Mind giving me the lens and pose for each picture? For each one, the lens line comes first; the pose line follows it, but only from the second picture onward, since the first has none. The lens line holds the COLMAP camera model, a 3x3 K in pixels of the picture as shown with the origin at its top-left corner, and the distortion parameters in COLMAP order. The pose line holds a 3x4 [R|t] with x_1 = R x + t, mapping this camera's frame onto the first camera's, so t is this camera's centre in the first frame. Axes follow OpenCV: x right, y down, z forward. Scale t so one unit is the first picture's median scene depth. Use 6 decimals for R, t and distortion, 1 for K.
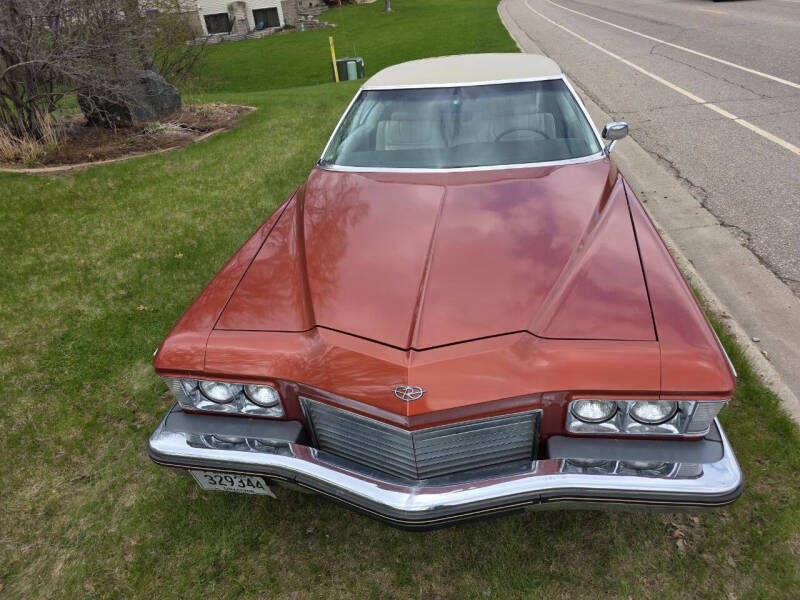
lens RADIAL K [[563.1, 0, 396.7], [0, 563.1, 295.3], [0, 0, 1]] dist [0.048200, -0.035085]
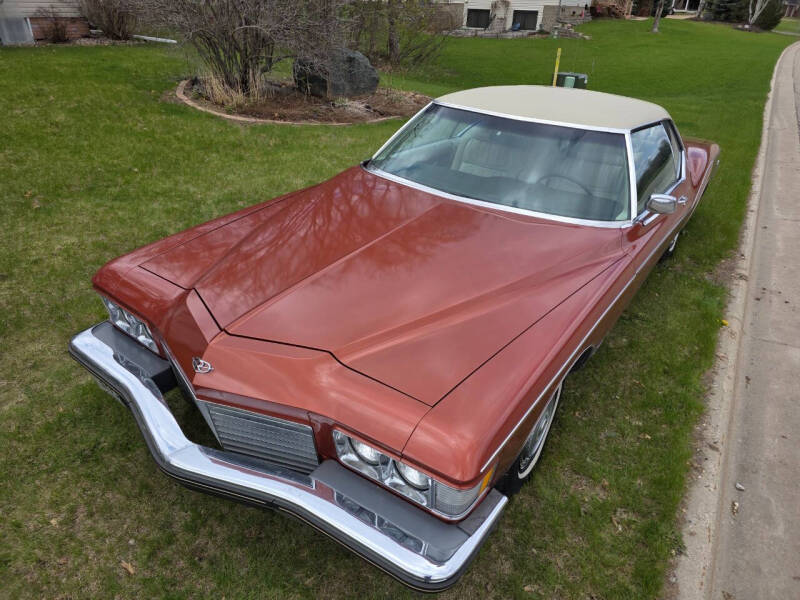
lens RADIAL K [[563.1, 0, 398.3], [0, 563.1, 302.9], [0, 0, 1]] dist [0.048200, -0.035085]
pose [[0.887231, 0.319237, -0.333031, 0.190276], [-0.315417, 0.946580, 0.067070, -0.038702], [0.336651, 0.045537, 0.940528, 0.017839]]
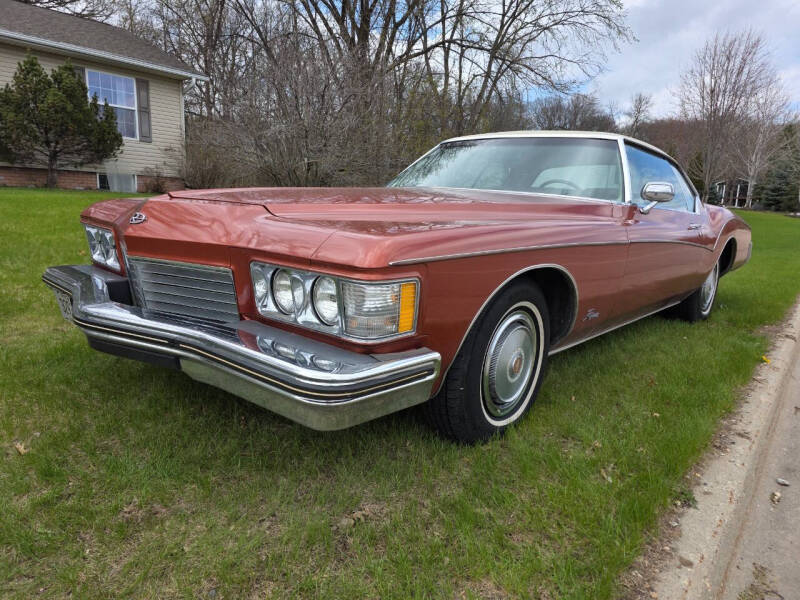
lens RADIAL K [[563.1, 0, 393.8], [0, 563.1, 302.2], [0, 0, 1]] dist [0.048200, -0.035085]
pose [[0.821772, 0.213318, -0.528380, 0.286029], [-0.370584, 0.904466, -0.211206, 0.100381], [0.432848, 0.369372, 0.822318, 0.097810]]
